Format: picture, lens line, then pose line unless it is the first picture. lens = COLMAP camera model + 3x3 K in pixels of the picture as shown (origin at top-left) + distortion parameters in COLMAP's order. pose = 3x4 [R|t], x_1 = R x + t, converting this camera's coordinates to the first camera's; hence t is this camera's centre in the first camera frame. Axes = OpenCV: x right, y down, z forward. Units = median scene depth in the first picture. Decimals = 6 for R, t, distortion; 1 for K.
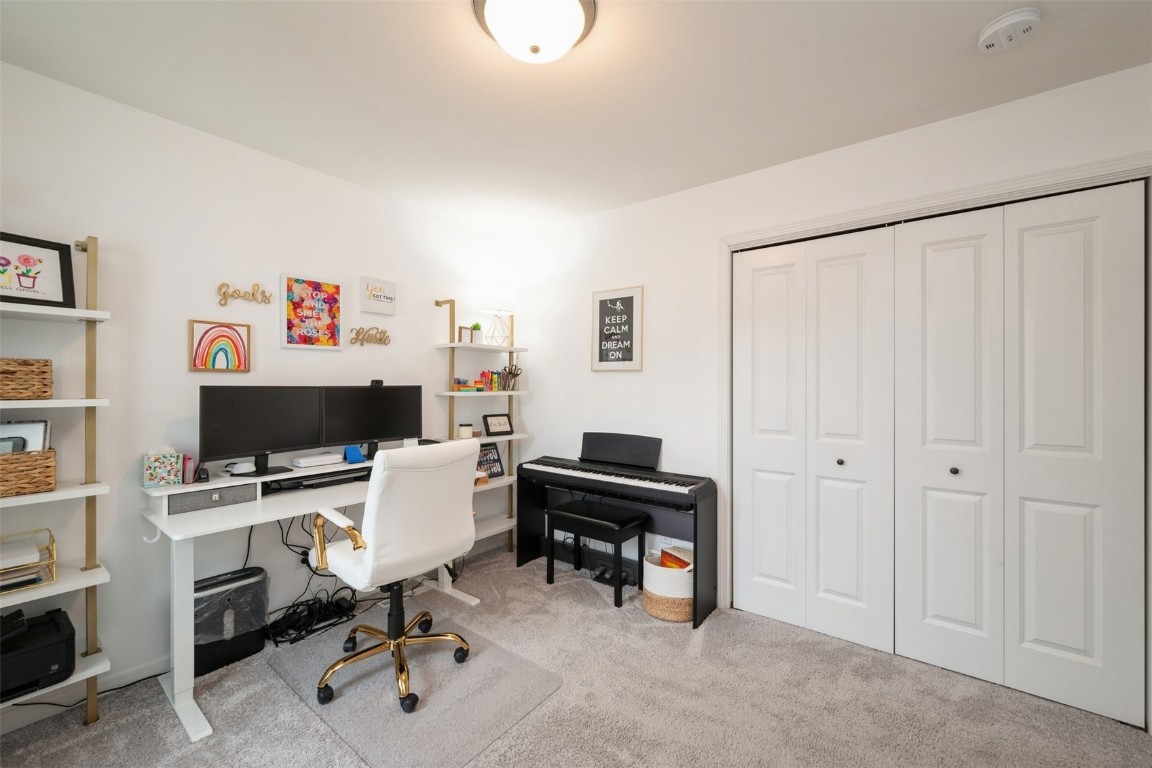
lens RADIAL K [[457.6, 0, 575.2], [0, 457.6, 384.3], [0, 0, 1]] dist [-0.006534, 0.001907]
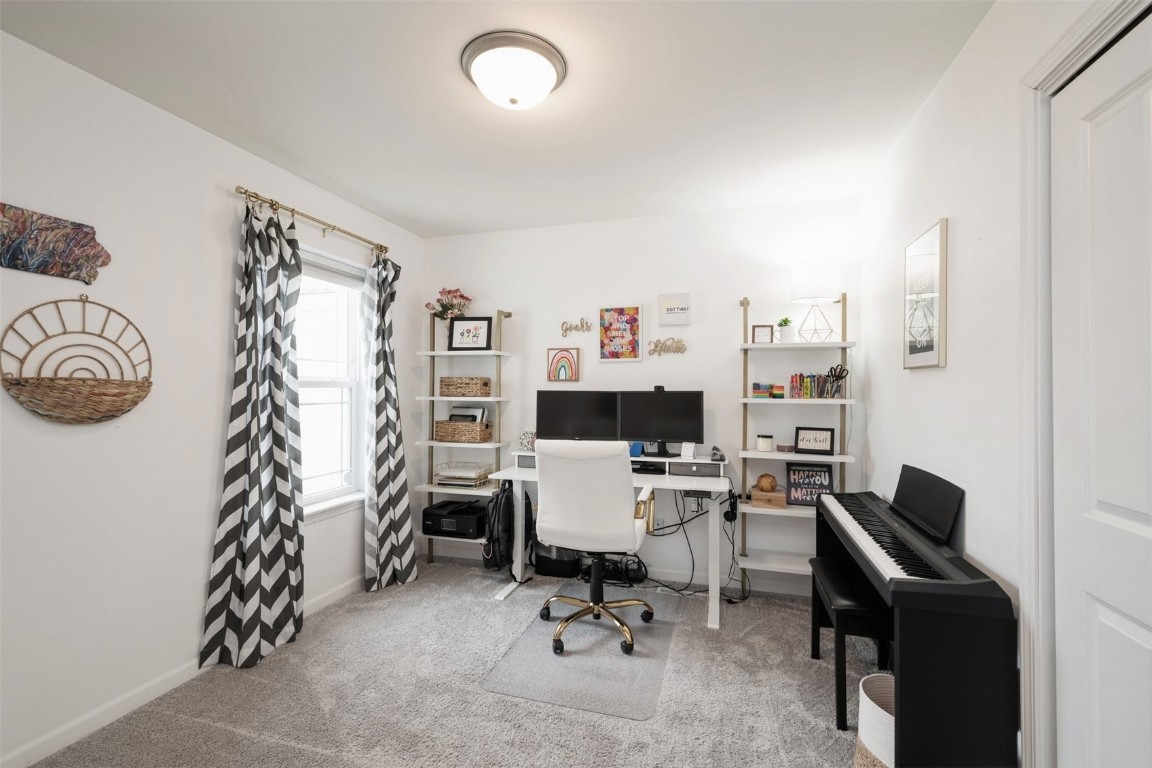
lens RADIAL K [[496.1, 0, 575.2], [0, 496.1, 384.9], [0, 0, 1]] dist [-0.001747, 0.000050]
pose [[0.349815, -0.008462, -0.936781, 0.651481], [-0.002125, 0.999949, -0.009826, 0.000567], [0.936817, 0.005428, 0.349779, 0.401302]]
